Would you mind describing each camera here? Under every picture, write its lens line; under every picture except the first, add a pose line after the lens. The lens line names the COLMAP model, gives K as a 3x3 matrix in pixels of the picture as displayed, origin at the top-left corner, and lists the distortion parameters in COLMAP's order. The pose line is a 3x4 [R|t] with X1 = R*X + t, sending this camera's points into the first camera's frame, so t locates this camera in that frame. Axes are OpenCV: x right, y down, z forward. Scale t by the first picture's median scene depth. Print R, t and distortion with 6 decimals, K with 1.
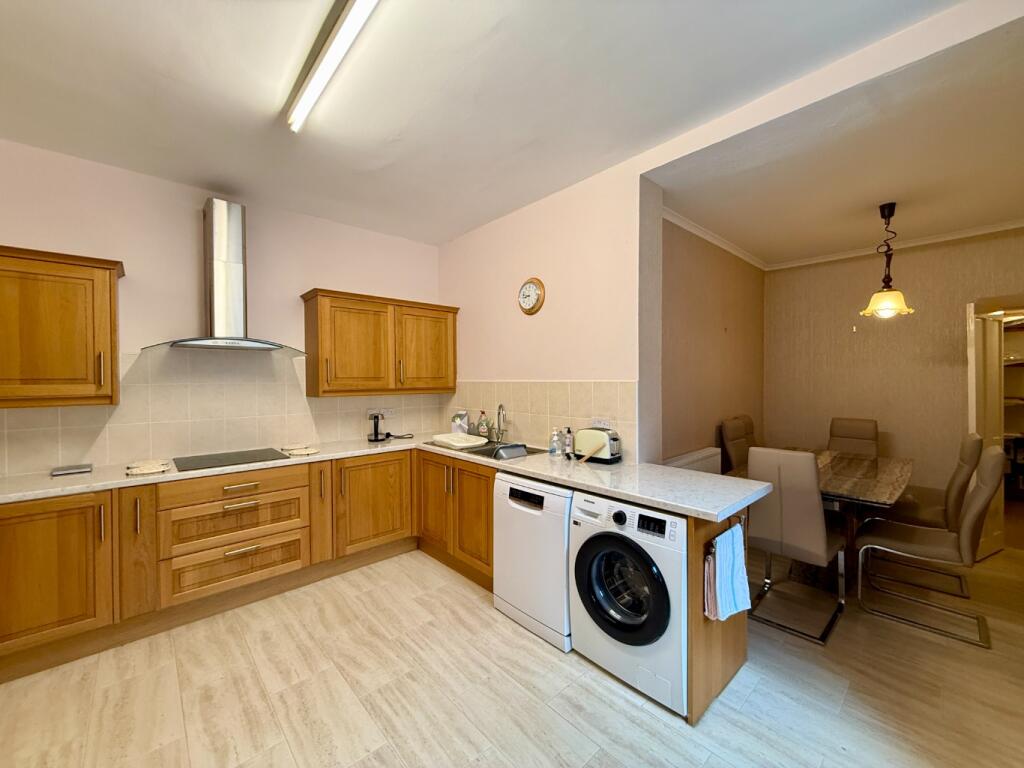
lens RADIAL K [[407.6, 0, 509.1], [0, 407.6, 382.8], [0, 0, 1]] dist [0.000032, 0.000208]
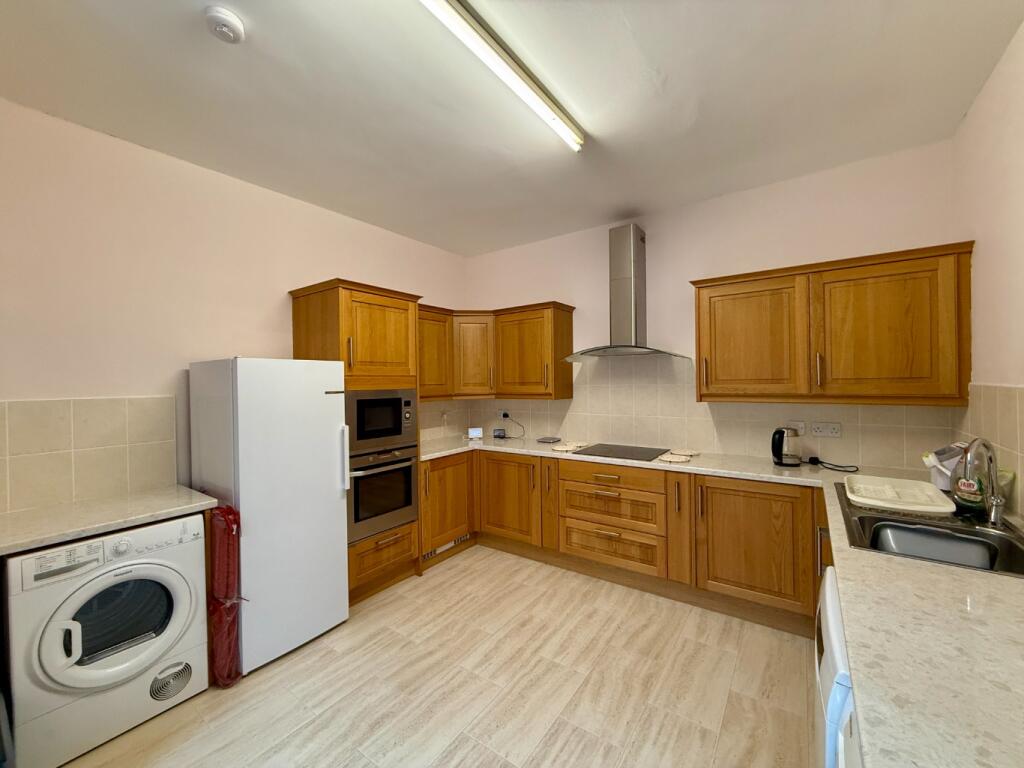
lens RADIAL K [[407.6, 0, 509.1], [0, 407.6, 382.8], [0, 0, 1]] dist [0.000032, 0.000208]
pose [[0.210766, 0.009390, -0.977491, 0.391208], [0.004779, 0.999932, 0.010636, -0.021412], [0.977525, -0.006913, 0.210707, 0.489934]]
